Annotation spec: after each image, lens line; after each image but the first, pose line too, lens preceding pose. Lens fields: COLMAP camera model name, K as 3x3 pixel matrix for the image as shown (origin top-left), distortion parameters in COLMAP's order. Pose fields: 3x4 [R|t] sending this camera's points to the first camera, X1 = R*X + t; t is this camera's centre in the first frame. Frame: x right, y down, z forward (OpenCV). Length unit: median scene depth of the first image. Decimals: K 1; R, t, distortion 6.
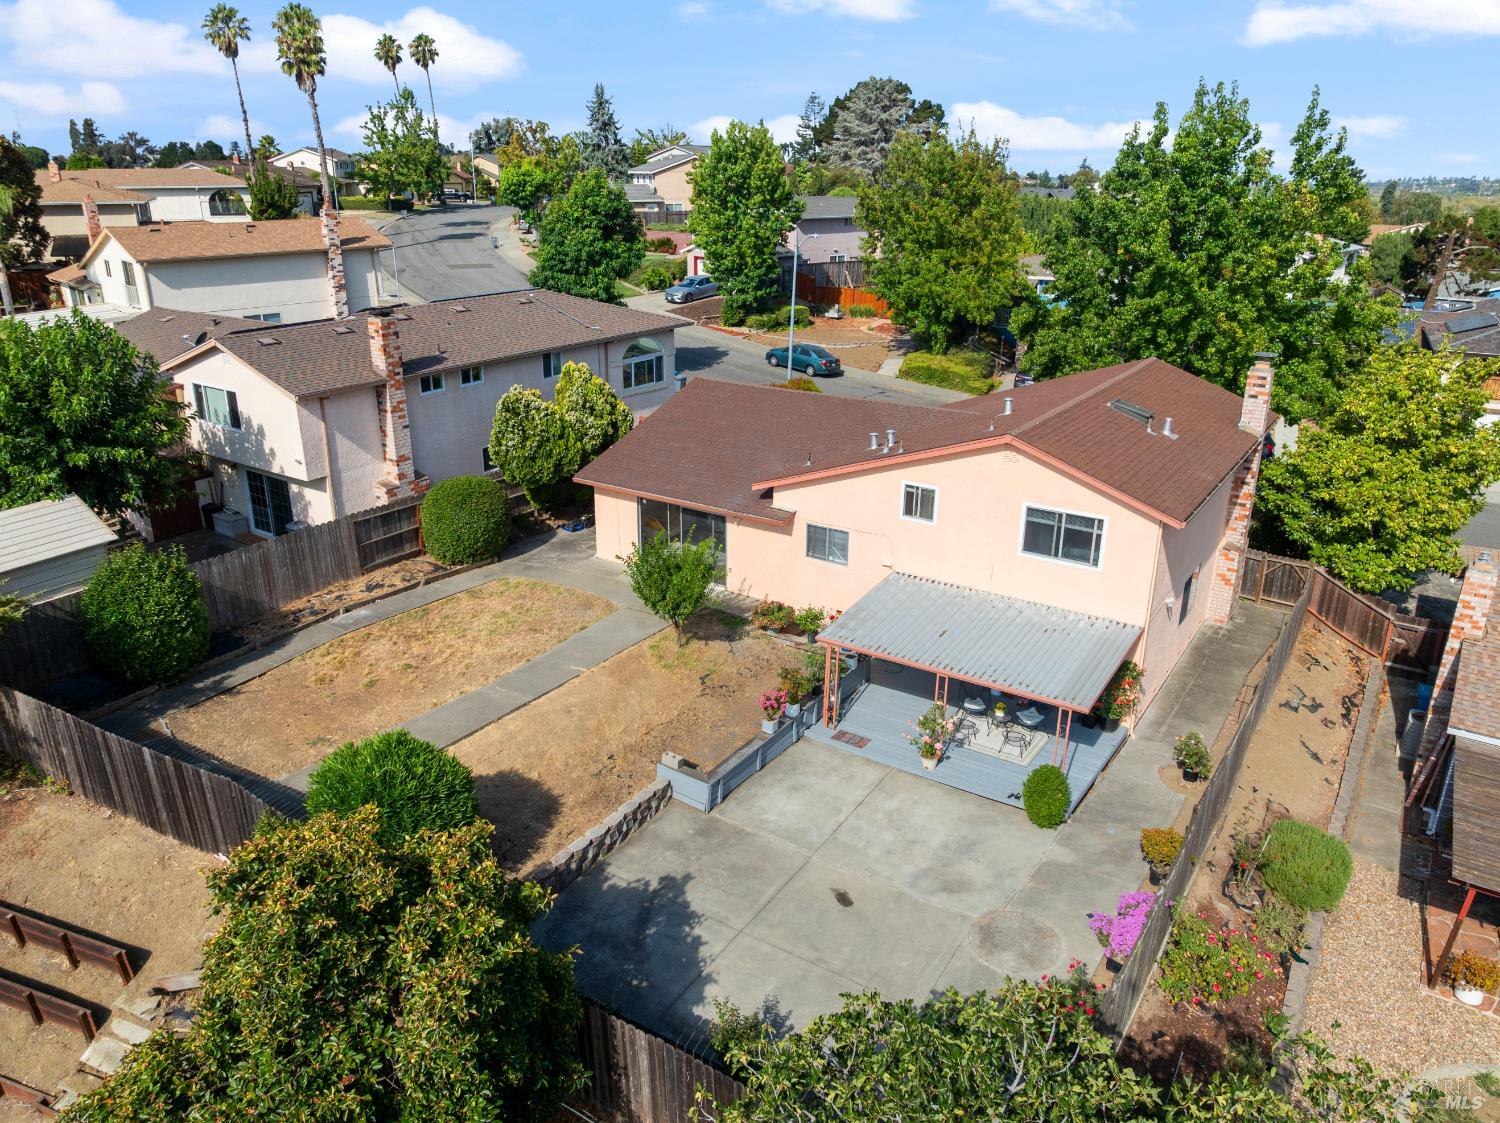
lens RADIAL K [[1056.6, 0, 750.0], [0, 1056.6, 561.5], [0, 0, 1]] dist [-0.039242, 0.004941]
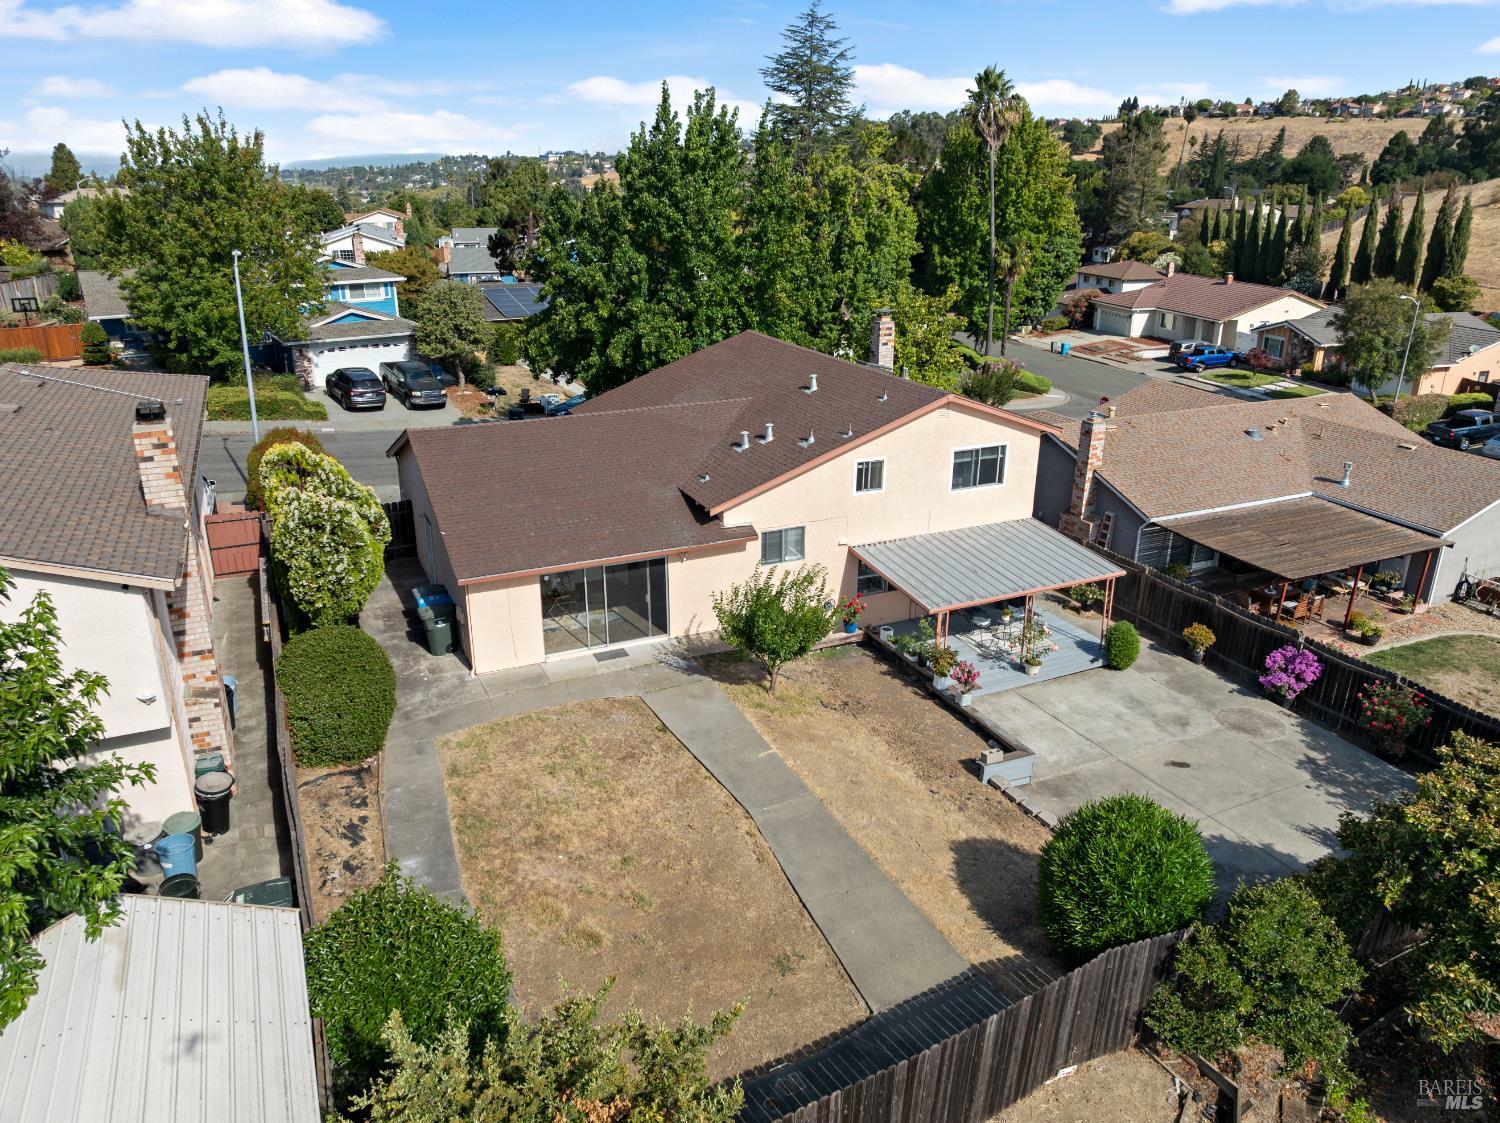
lens RADIAL K [[1056.6, 0, 750.0], [0, 1056.6, 561.5], [0, 0, 1]] dist [-0.039242, 0.004941]
pose [[0.515389, -0.300565, 0.802518, -0.663622], [0.296456, 0.941187, 0.162112, -0.153732], [-0.804045, 0.154360, 0.574182, 0.405815]]
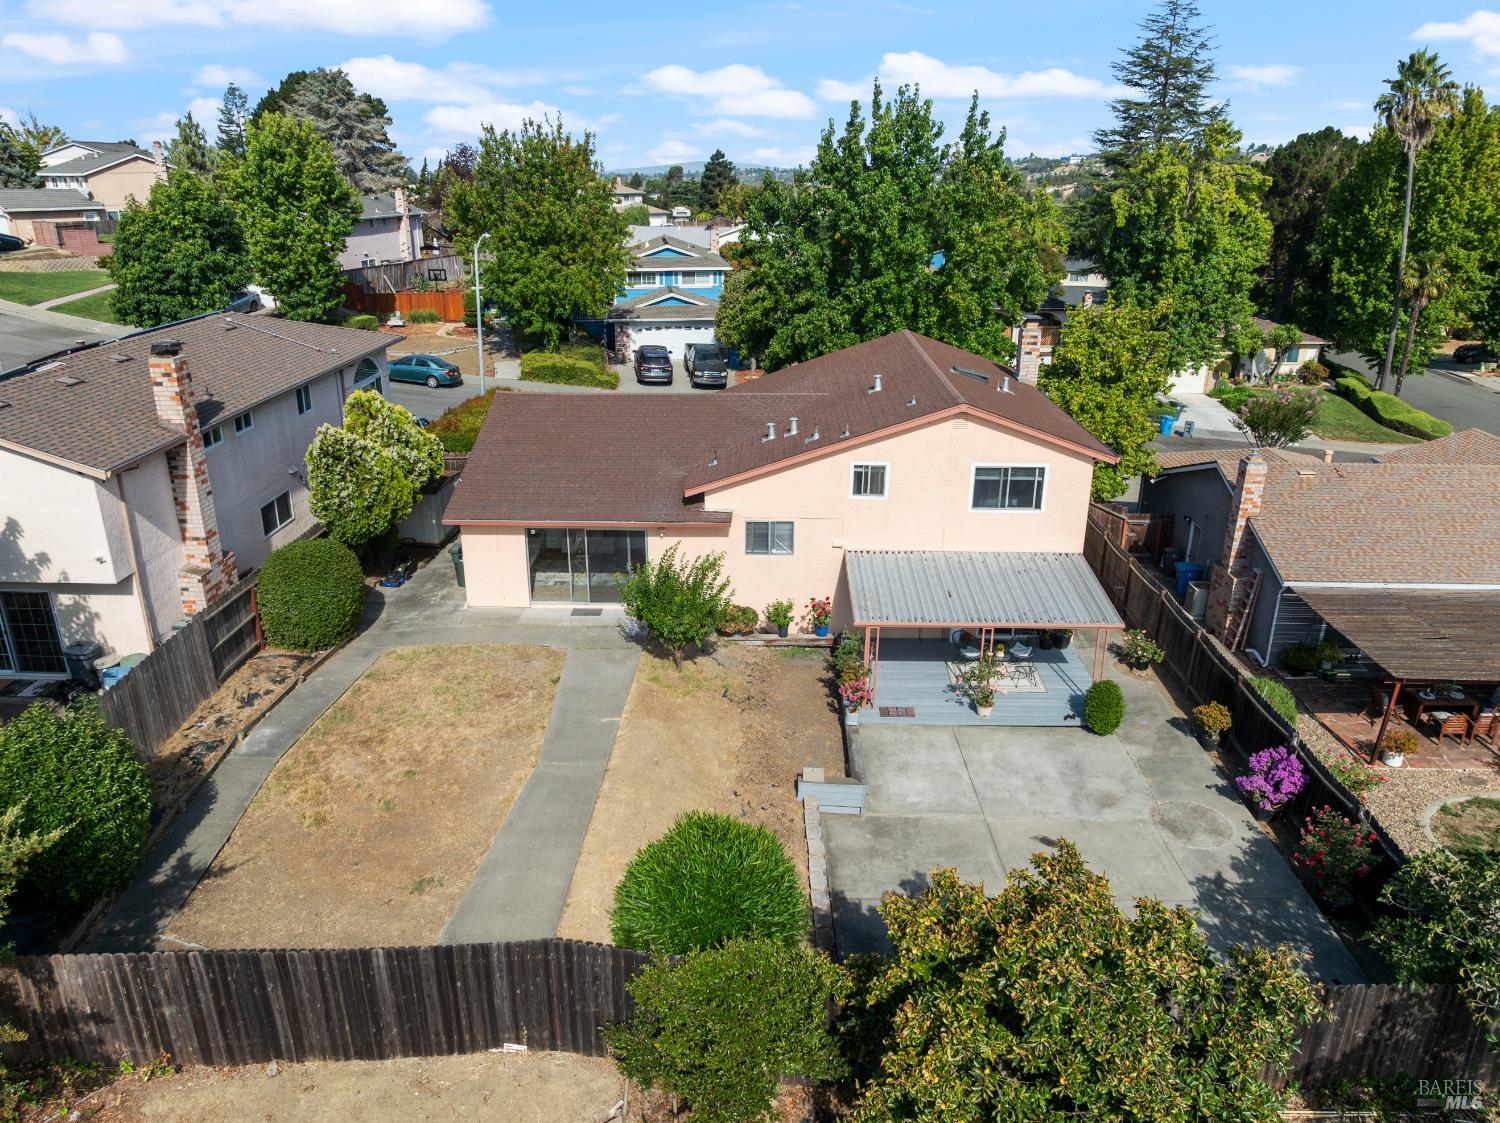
lens RADIAL K [[1056.6, 0, 750.0], [0, 1056.6, 561.5], [0, 0, 1]] dist [-0.039242, 0.004941]
pose [[0.843041, -0.188918, 0.503579, -0.400275], [0.187722, 0.980755, 0.053666, -0.045841], [-0.504027, 0.049290, 0.862281, 0.132265]]
